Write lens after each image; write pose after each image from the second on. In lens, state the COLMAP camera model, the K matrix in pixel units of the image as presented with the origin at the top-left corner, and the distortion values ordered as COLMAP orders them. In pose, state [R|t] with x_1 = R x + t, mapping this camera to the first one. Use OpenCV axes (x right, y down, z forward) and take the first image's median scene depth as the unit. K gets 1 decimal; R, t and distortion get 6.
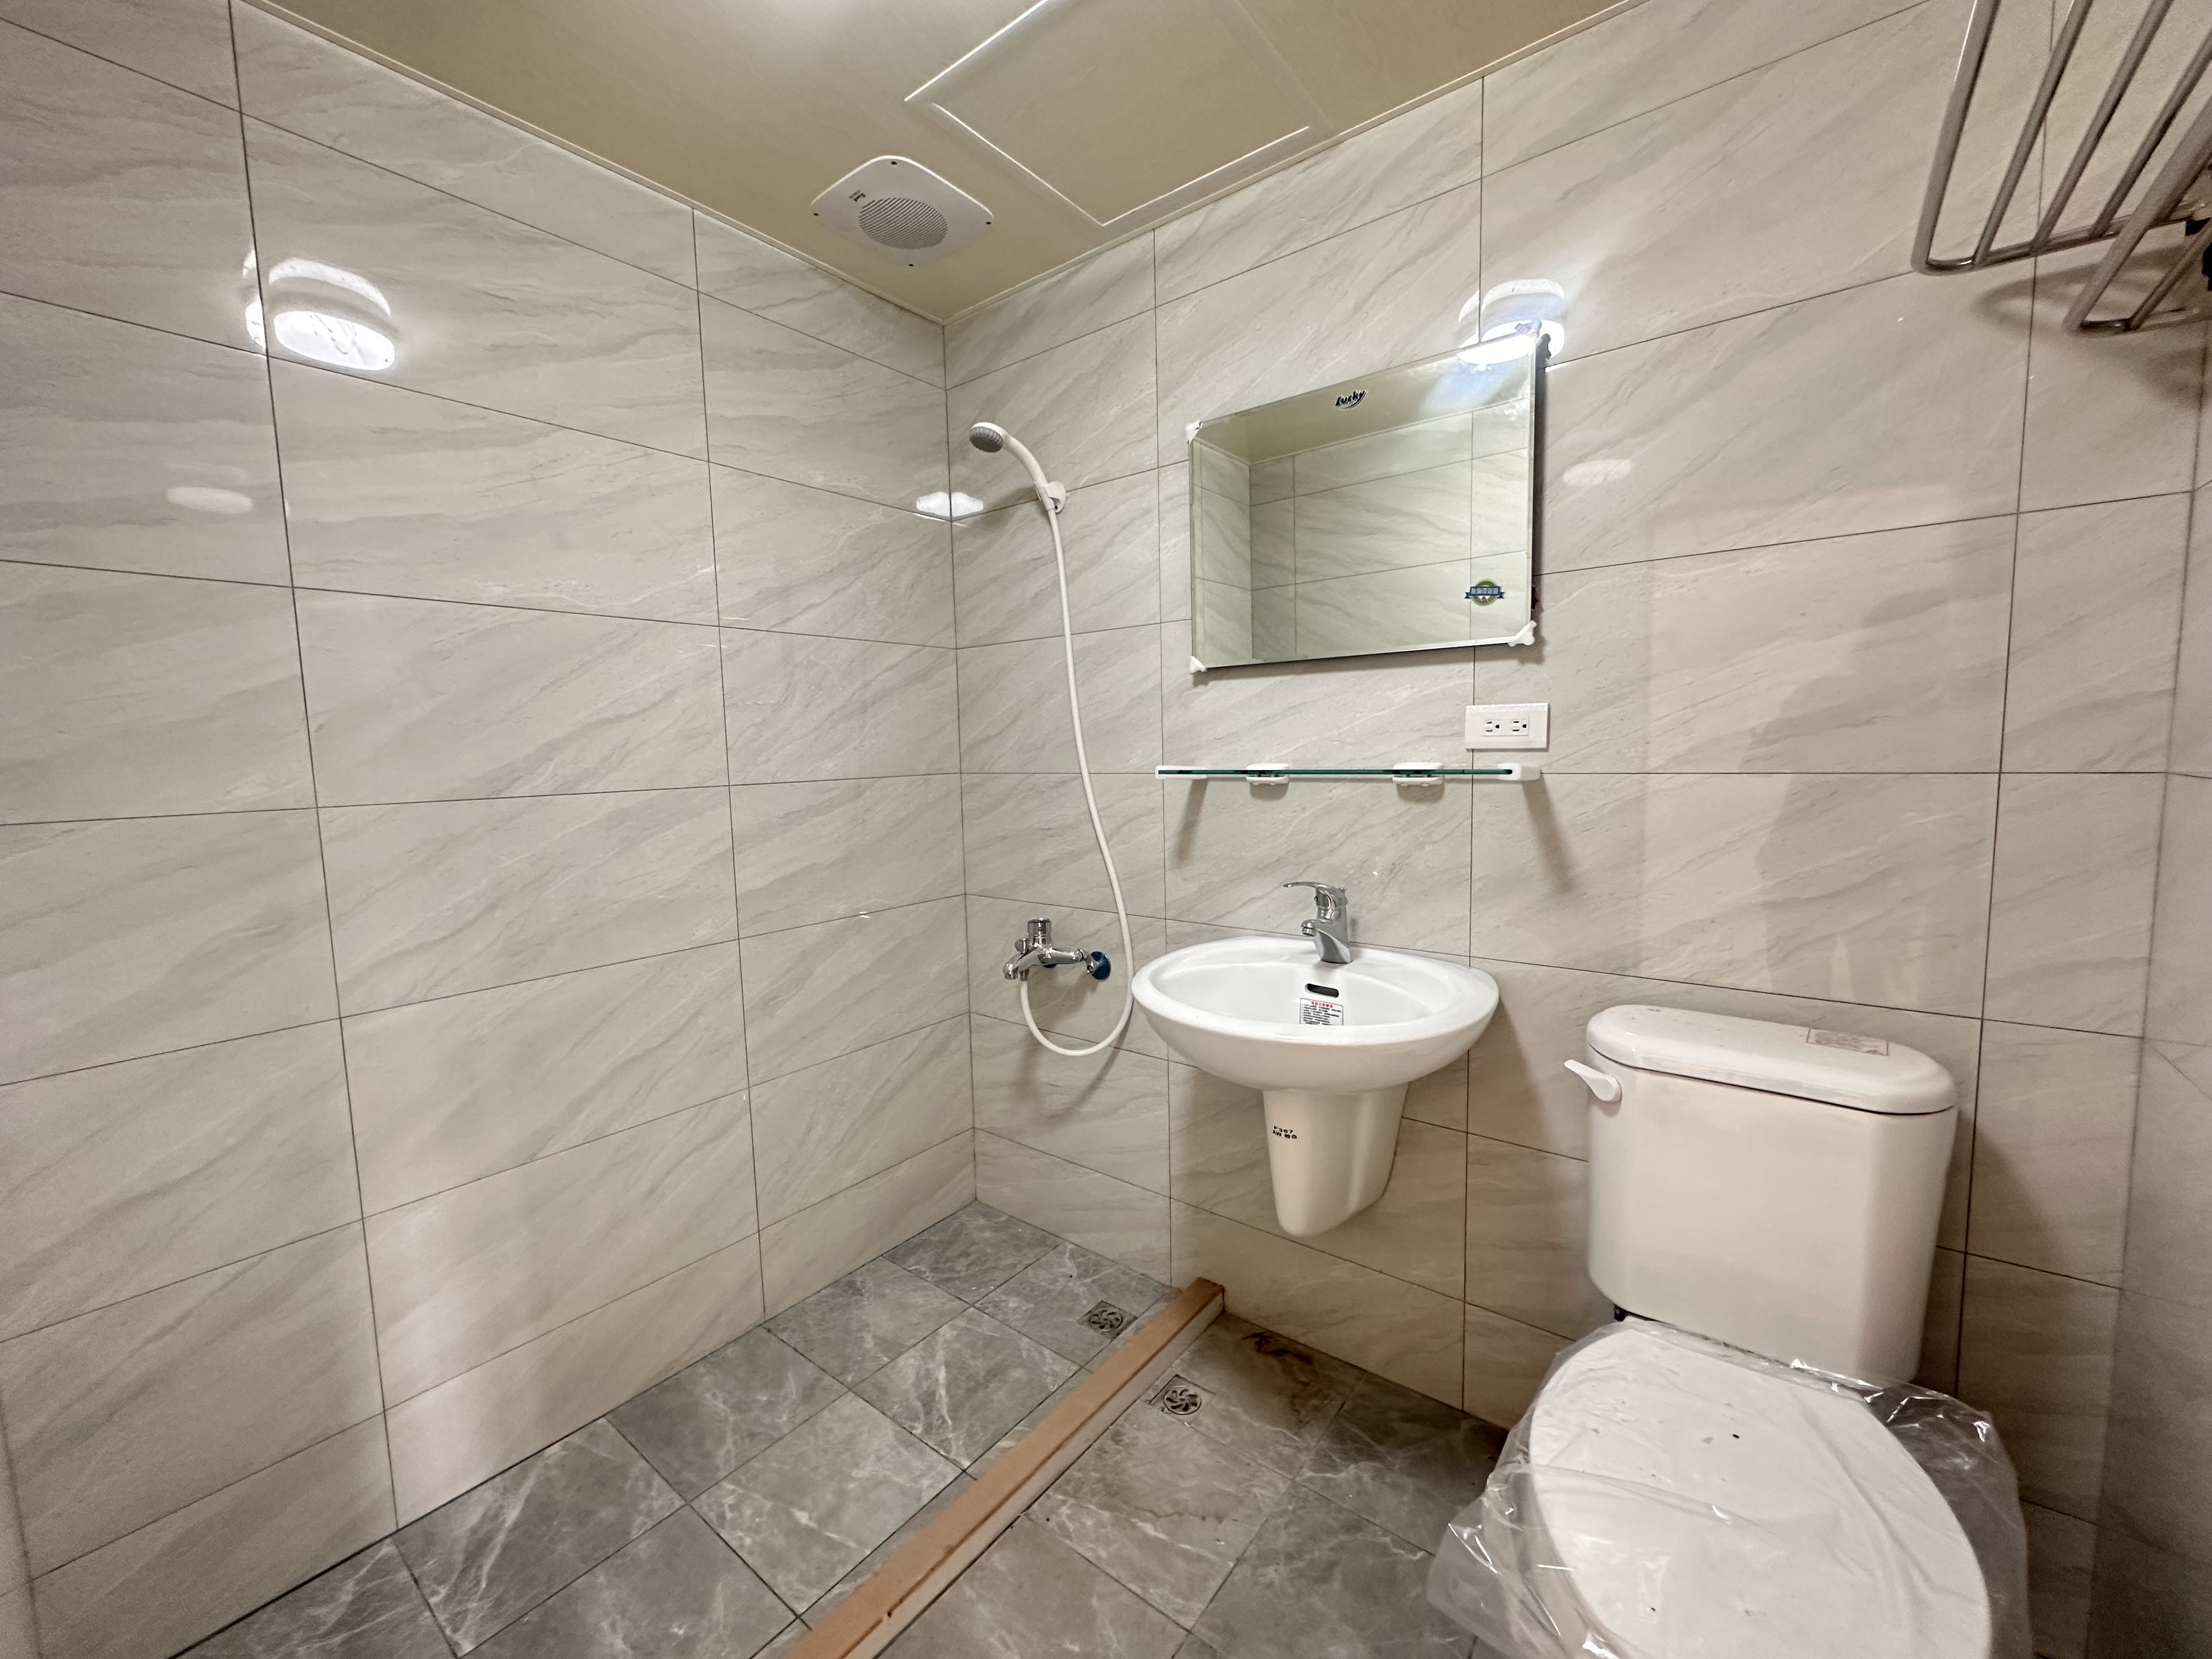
lens RADIAL K [[882.9, 0, 1104.3], [0, 882.9, 828.3], [0, 0, 1]] dist [0.000393, 0.000165]
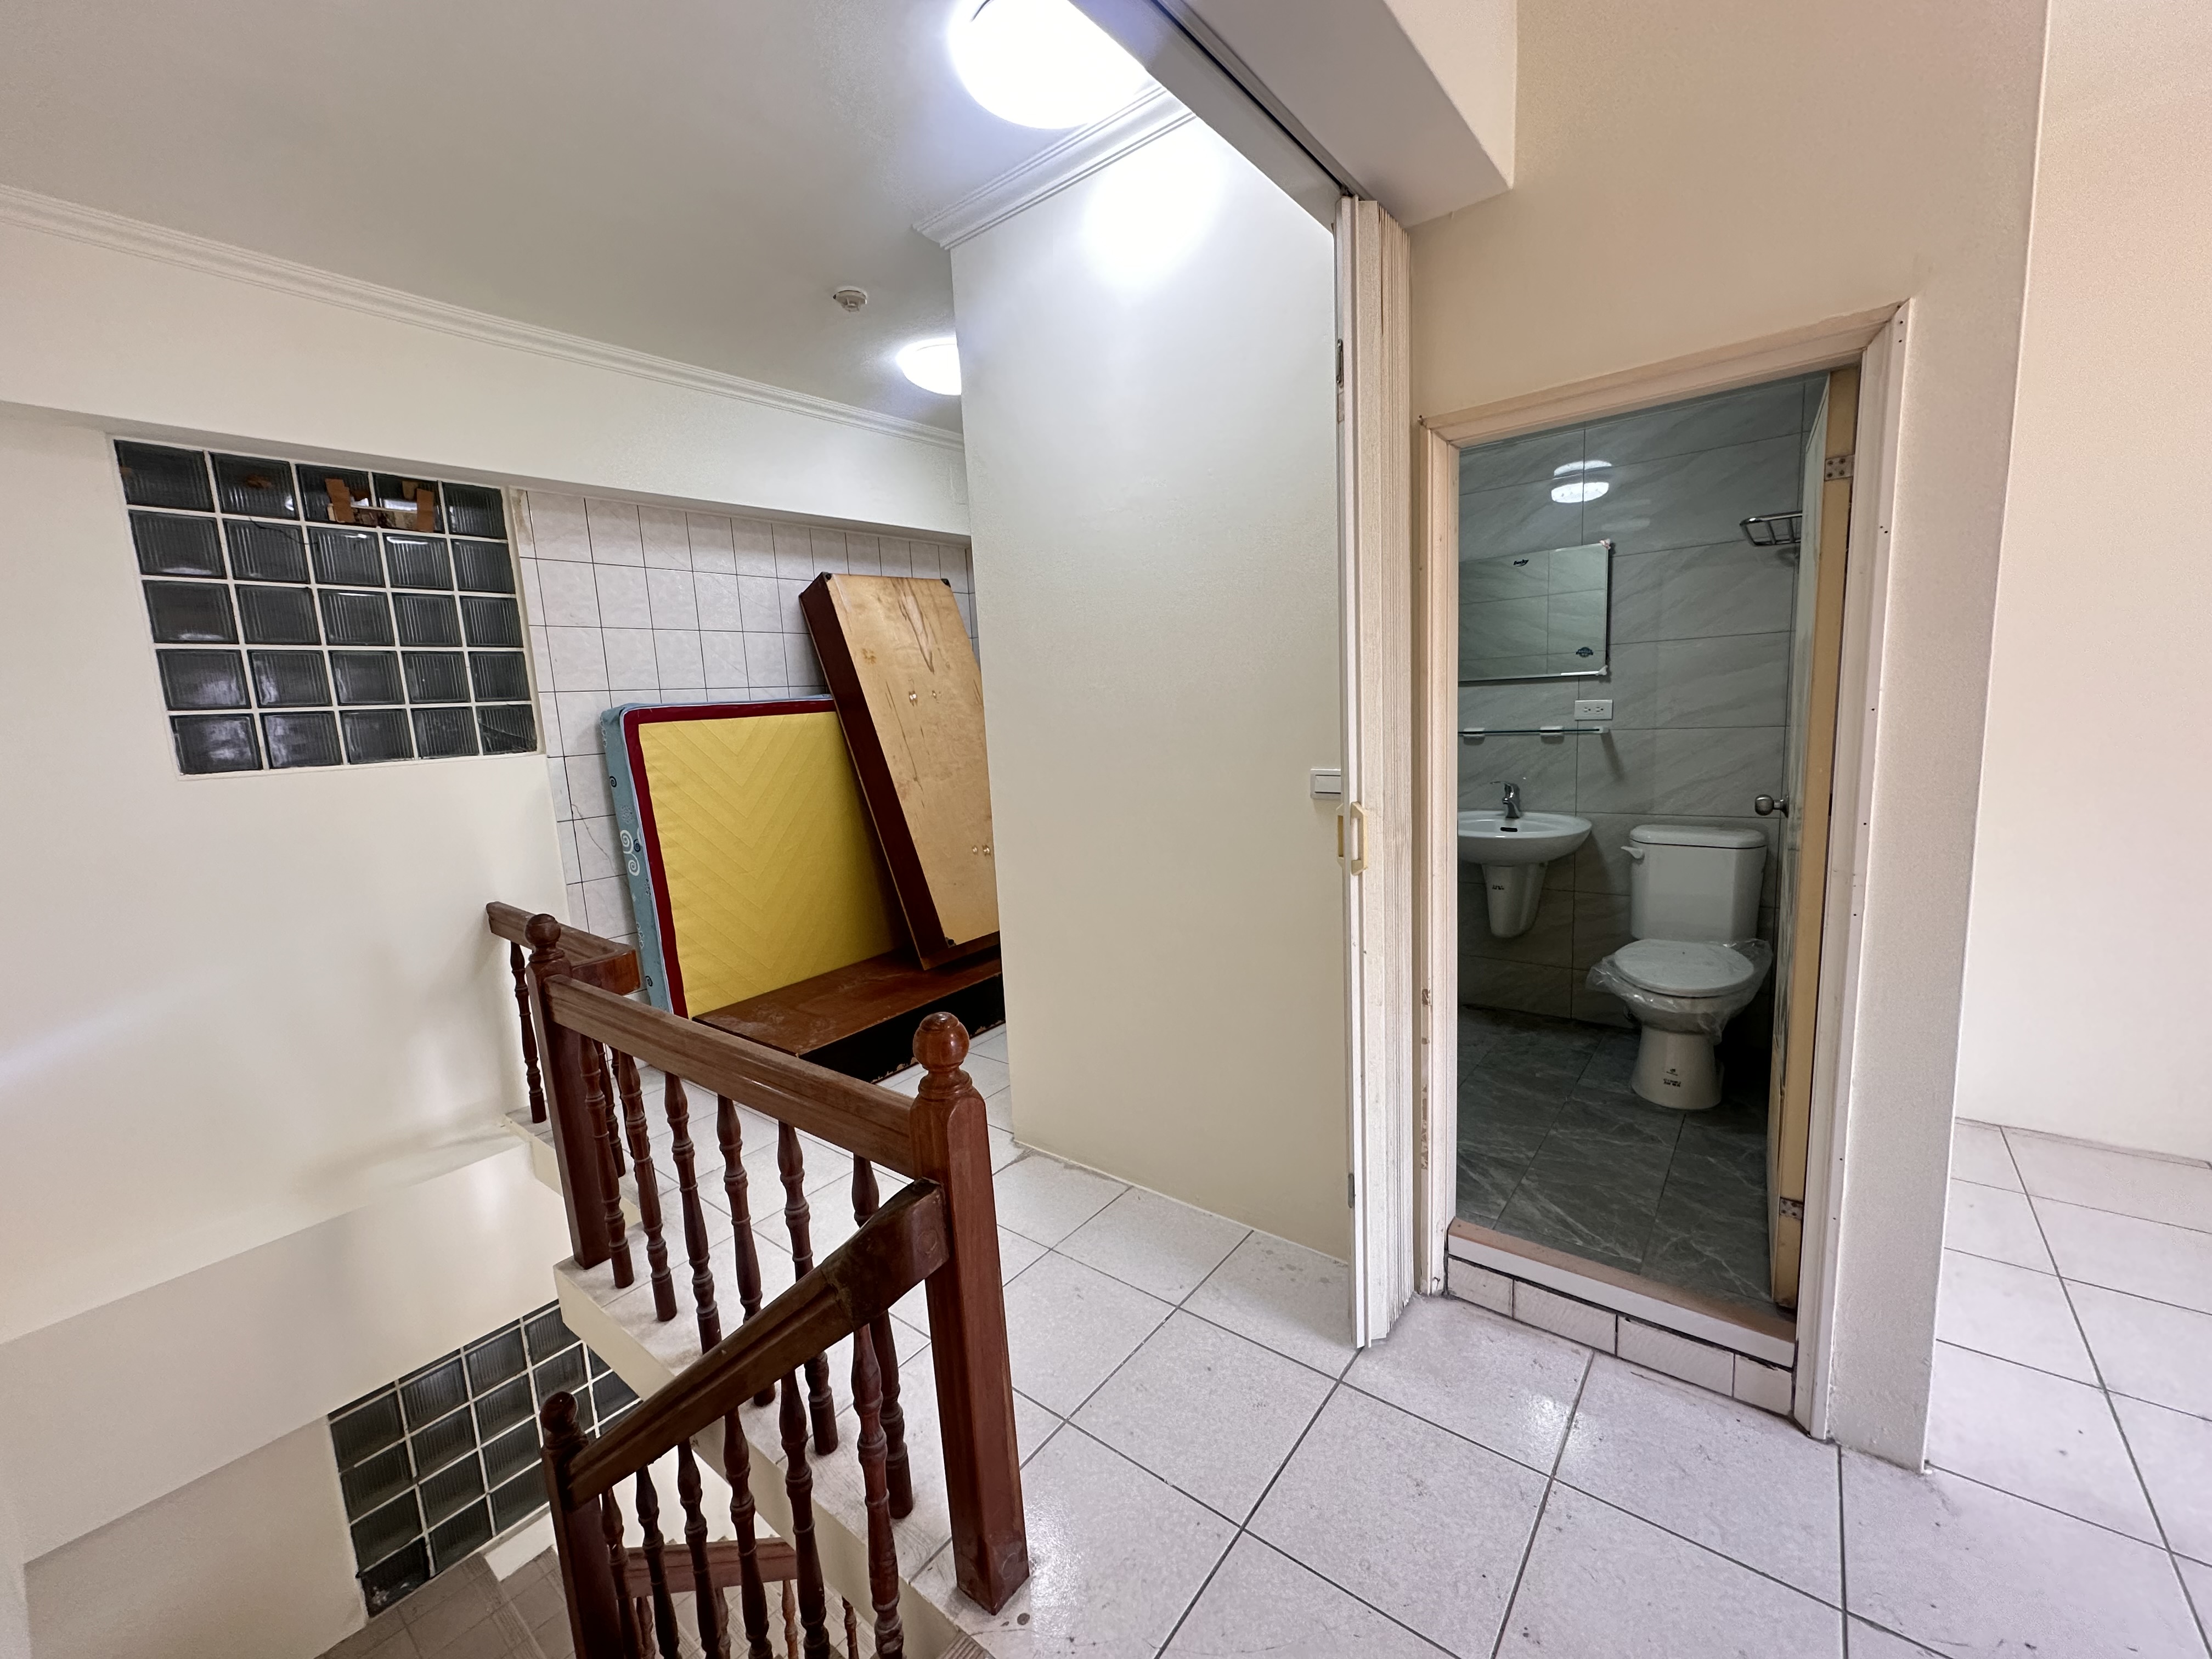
lens RADIAL K [[882.9, 0, 1104.3], [0, 882.9, 828.3], [0, 0, 1]] dist [0.000393, 0.000165]
pose [[0.999542, -0.026347, -0.014907, -0.806175], [0.026975, 0.998683, 0.043646, 0.060497], [0.013737, -0.044028, 0.998936, -1.351590]]
